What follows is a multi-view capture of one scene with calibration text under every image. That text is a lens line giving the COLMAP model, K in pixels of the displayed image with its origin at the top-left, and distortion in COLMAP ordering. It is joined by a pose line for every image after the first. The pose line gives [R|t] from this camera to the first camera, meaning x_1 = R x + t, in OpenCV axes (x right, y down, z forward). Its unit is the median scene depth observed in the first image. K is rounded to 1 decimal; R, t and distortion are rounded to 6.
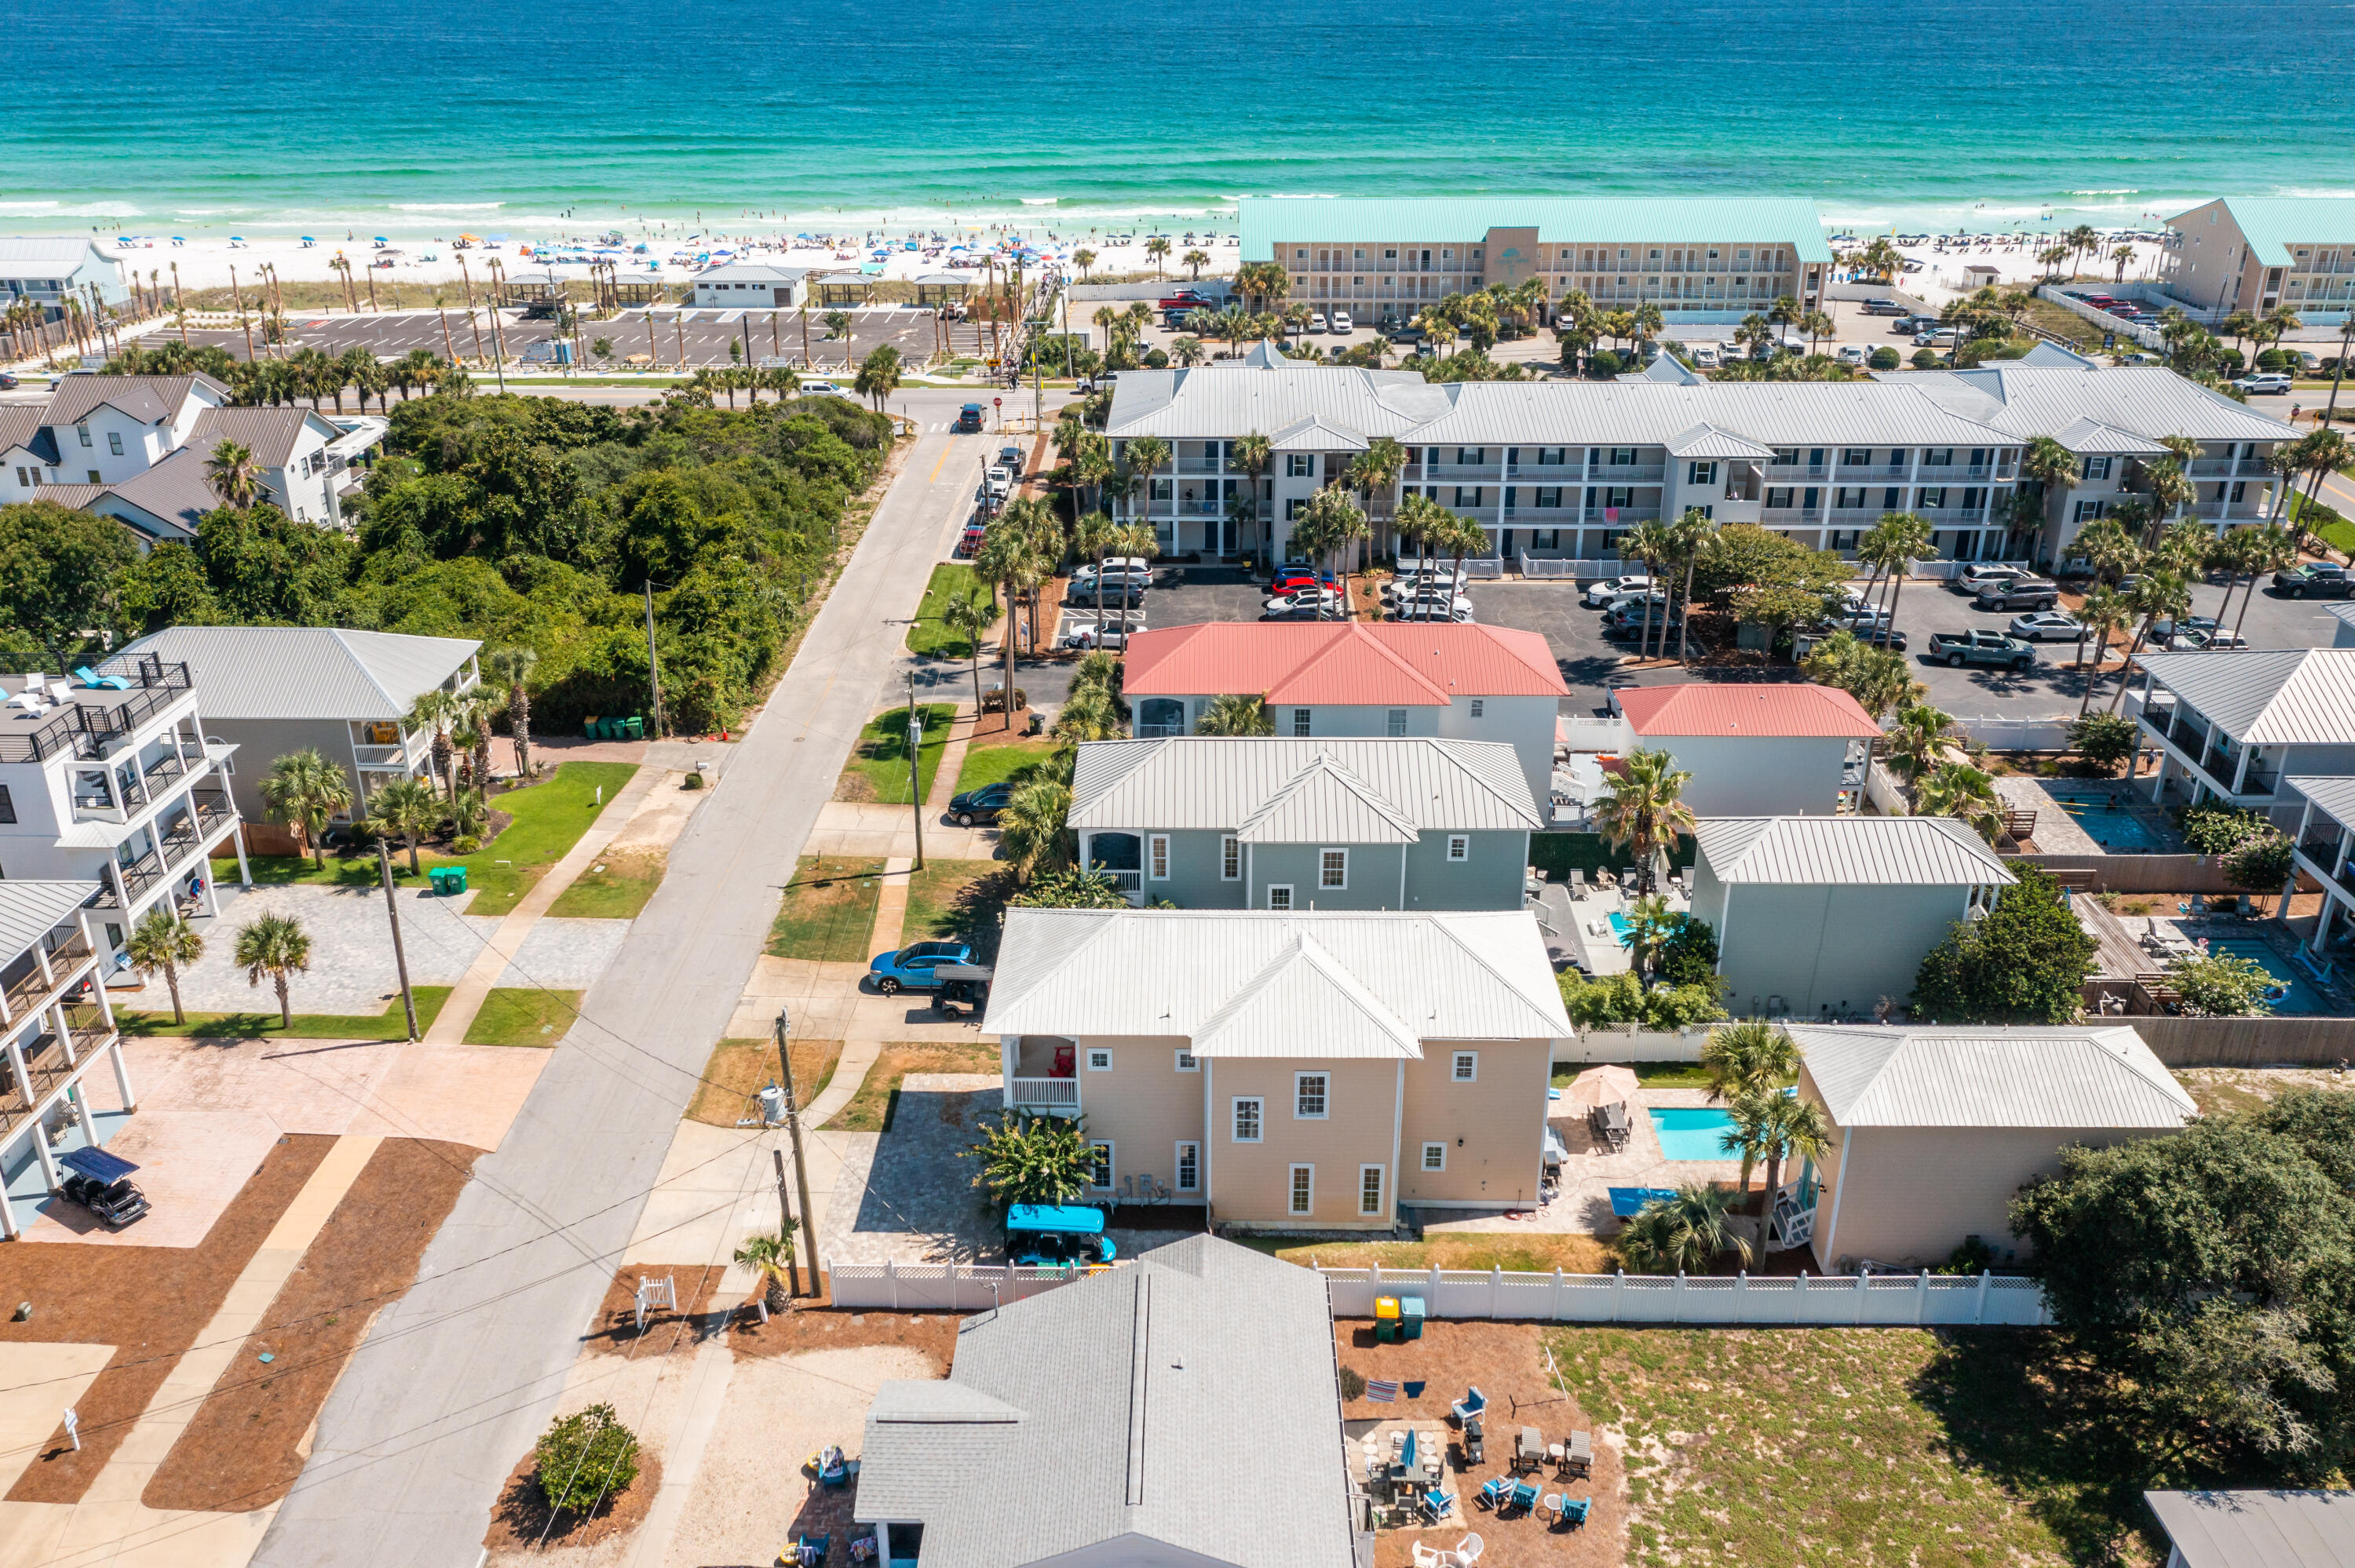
lens RADIAL K [[1887.3, 0, 1178.3], [0, 1887.3, 774.0], [0, 0, 1]] dist [-0.005847, 0.002437]
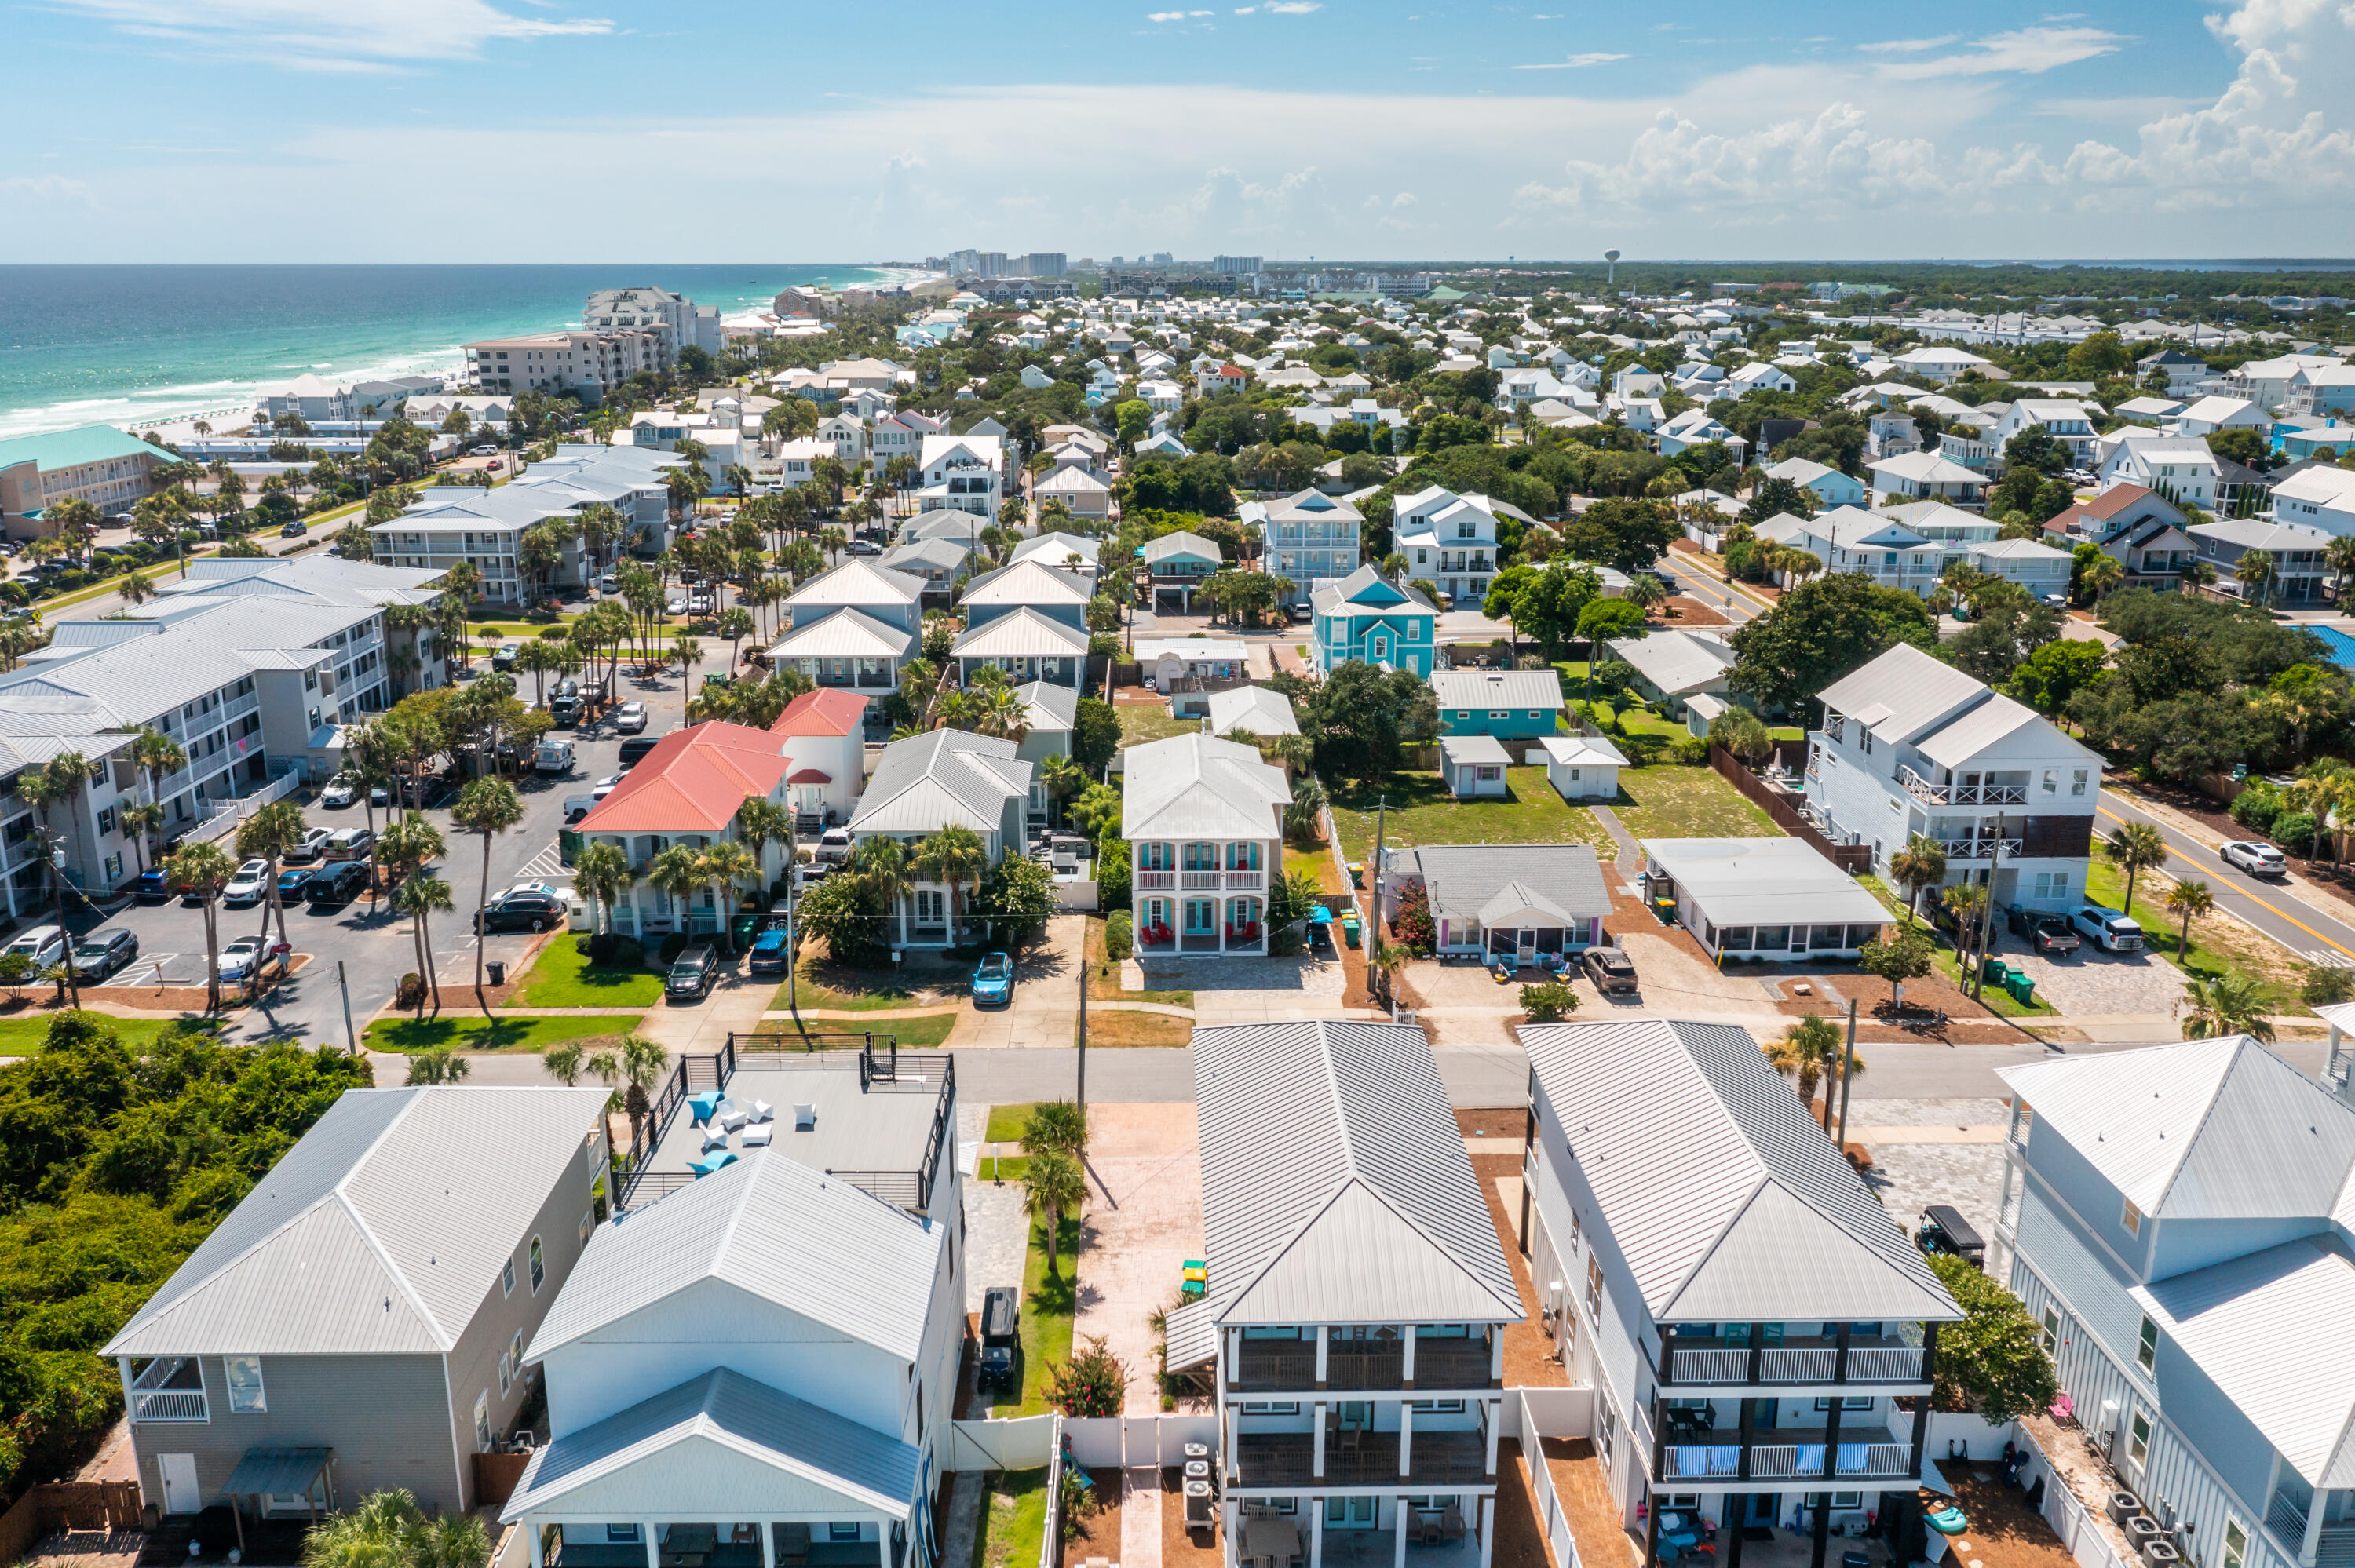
lens RADIAL K [[1851.4, 0, 1178.6], [0, 1851.4, 776.4], [0, 0, 1]] dist [-0.005682, 0.007202]
pose [[-0.038620, -0.266206, 0.963142, -0.881518], [0.403637, 0.877571, 0.258739, -0.197350], [-0.914104, 0.398752, 0.073559, 0.492524]]
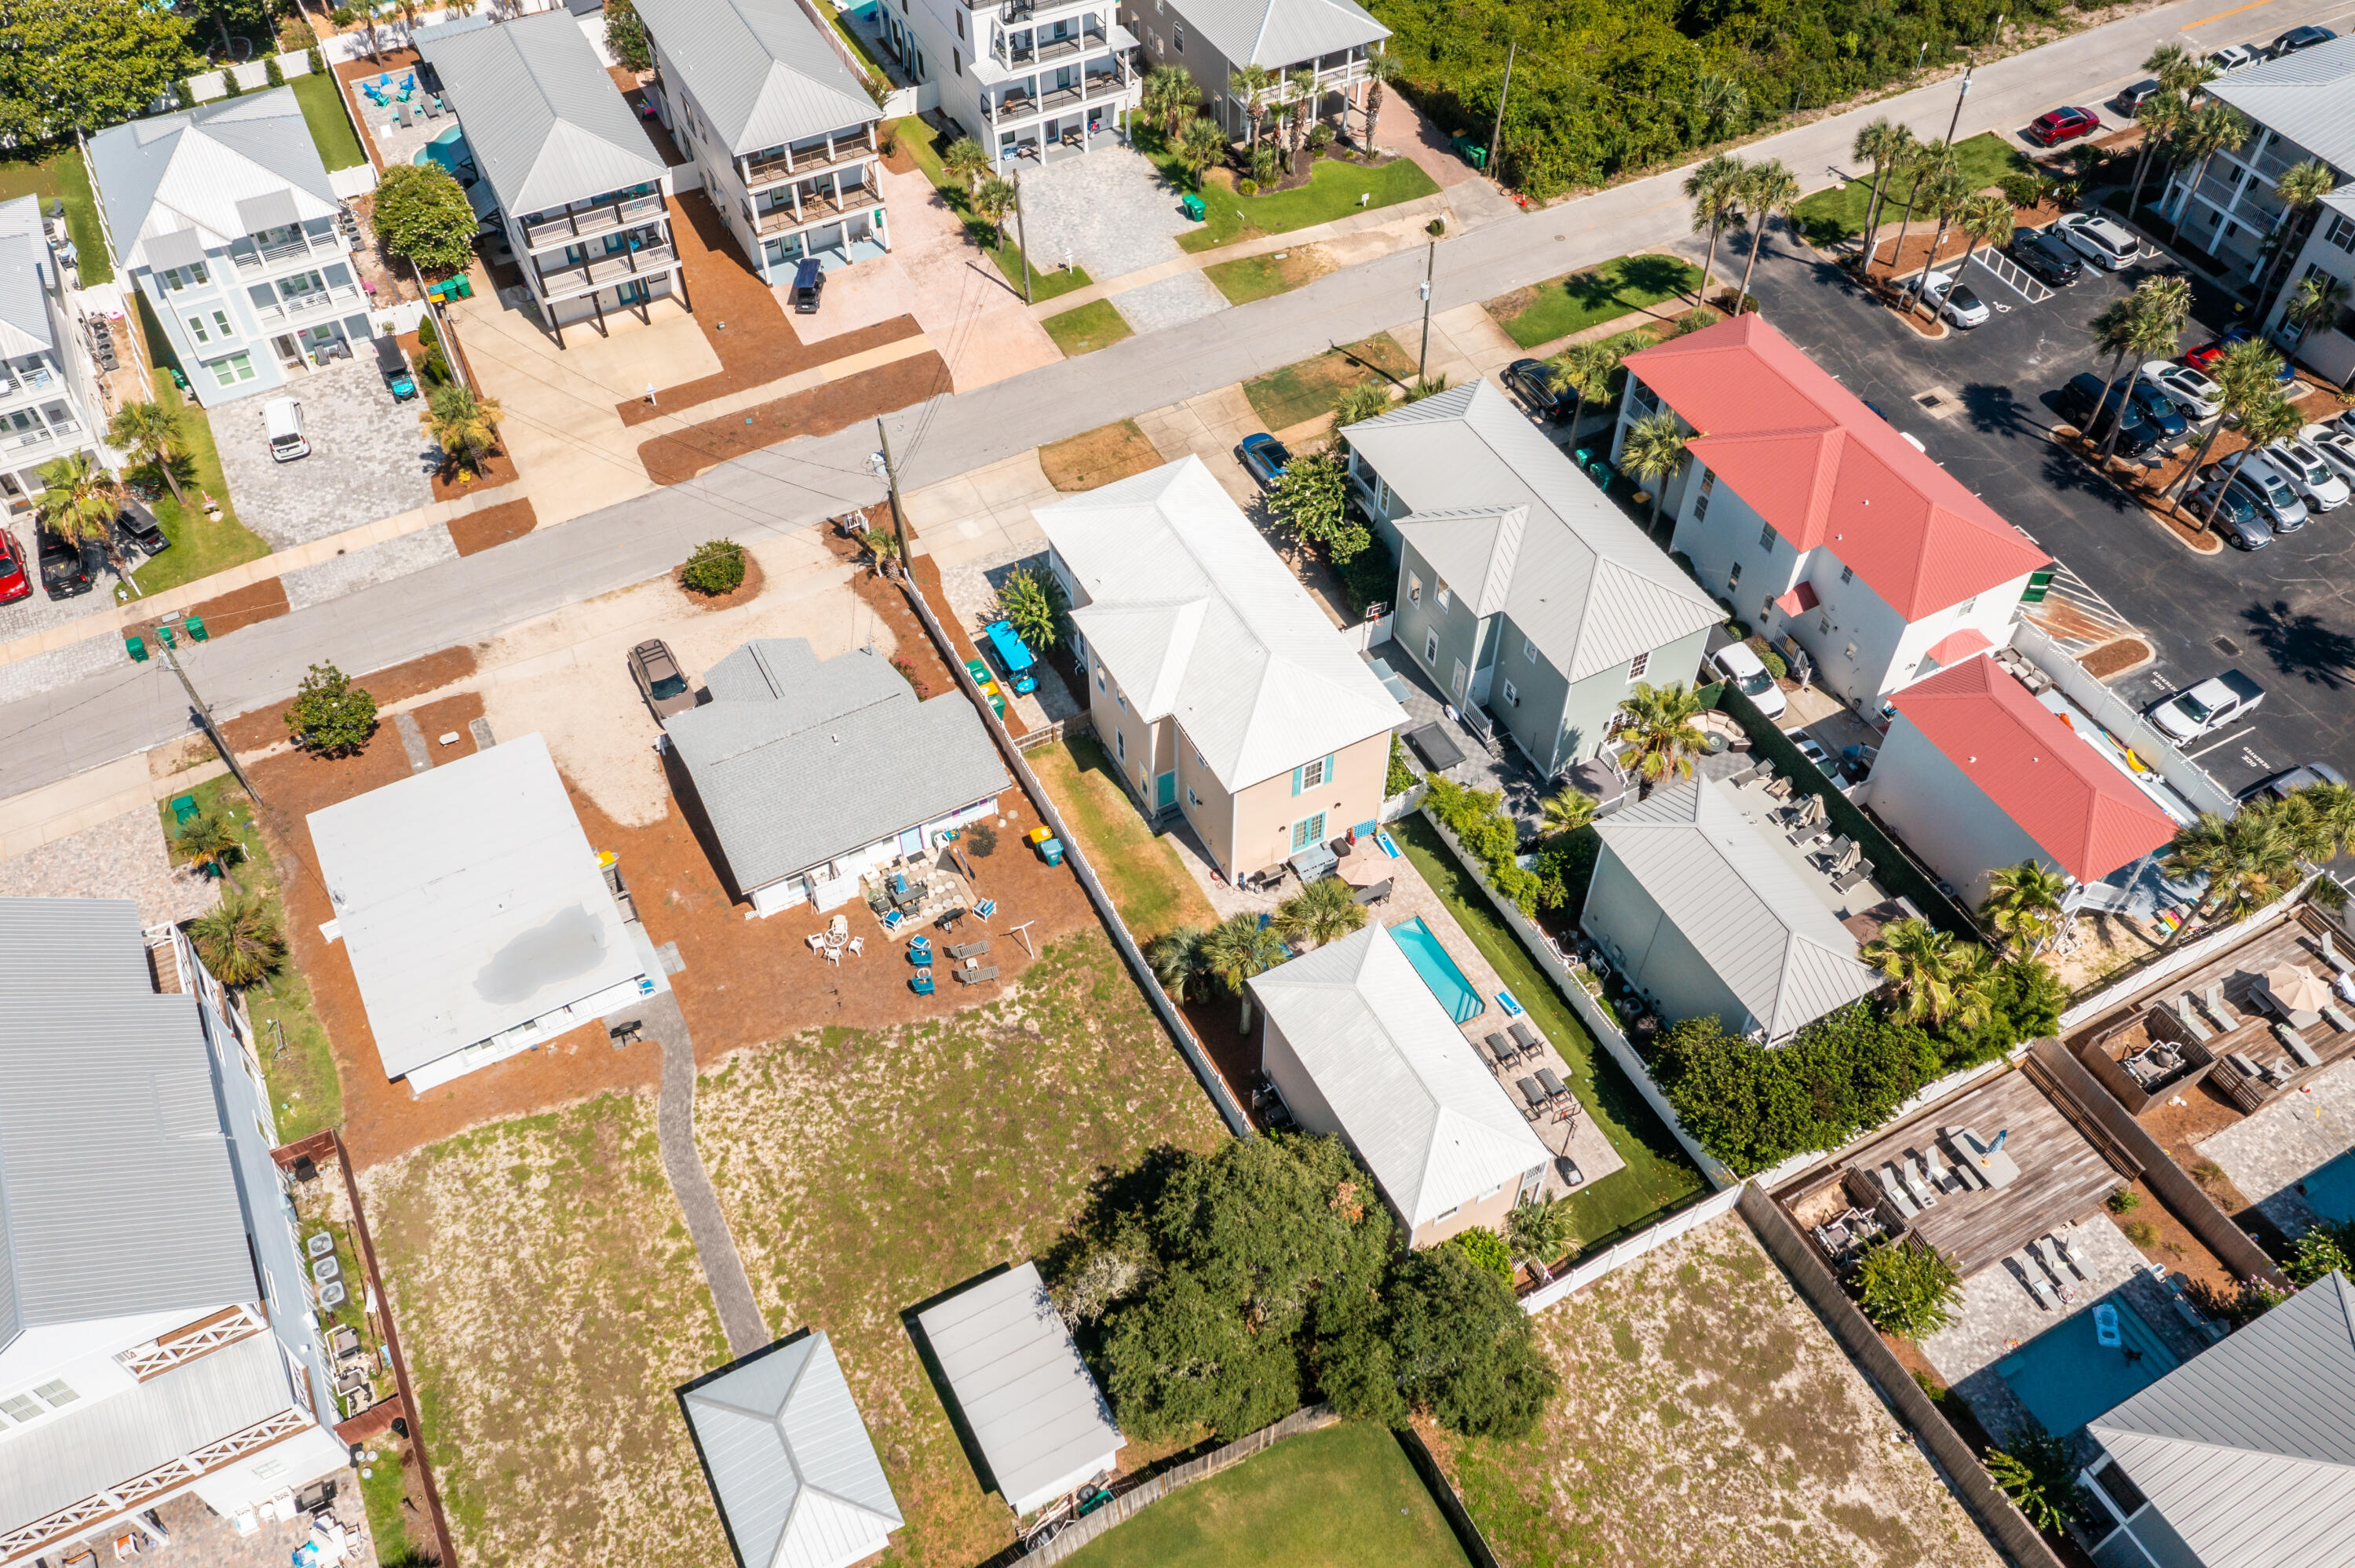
lens RADIAL K [[1851.4, 0, 1178.6], [0, 1851.4, 776.4], [0, 0, 1]] dist [-0.005682, 0.007202]
pose [[0.479475, 0.670553, -0.566094, 0.457992], [-0.350511, 0.737726, 0.576977, -0.293510], [0.804516, -0.078224, 0.588758, 0.132278]]
